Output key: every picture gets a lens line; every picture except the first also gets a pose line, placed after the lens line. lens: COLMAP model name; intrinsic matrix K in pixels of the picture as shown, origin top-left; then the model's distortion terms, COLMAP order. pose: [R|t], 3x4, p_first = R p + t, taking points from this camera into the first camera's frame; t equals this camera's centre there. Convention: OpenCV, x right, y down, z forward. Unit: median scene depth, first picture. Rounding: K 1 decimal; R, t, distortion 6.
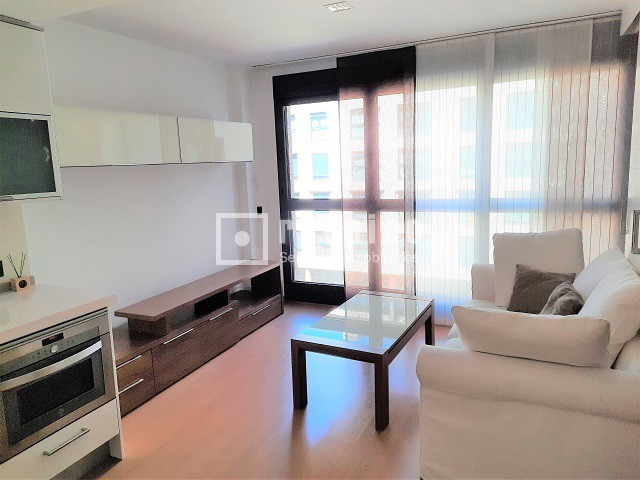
lens RADIAL K [[456.1, 0, 320.0], [0, 456.1, 240.0], [0, 0, 1]] dist [0.005665, -0.000419]
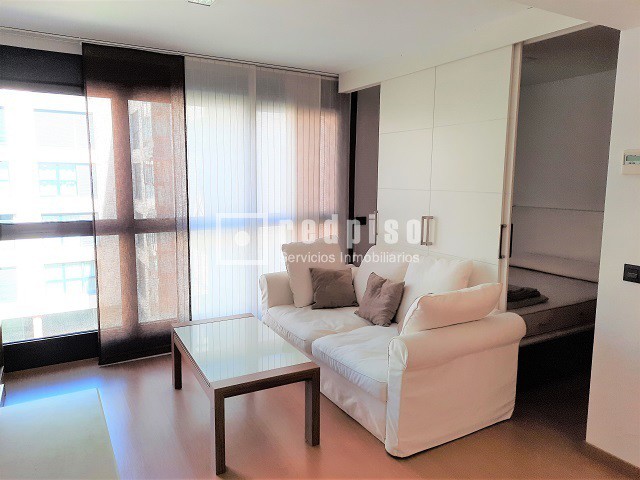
lens RADIAL K [[456.1, 0, 320.0], [0, 456.1, 240.0], [0, 0, 1]] dist [0.005665, -0.000419]
pose [[0.558462, -0.069336, 0.826627, -0.444649], [0.107728, 0.994124, 0.010606, -0.026353], [-0.822505, 0.083128, 0.562650, 0.266786]]
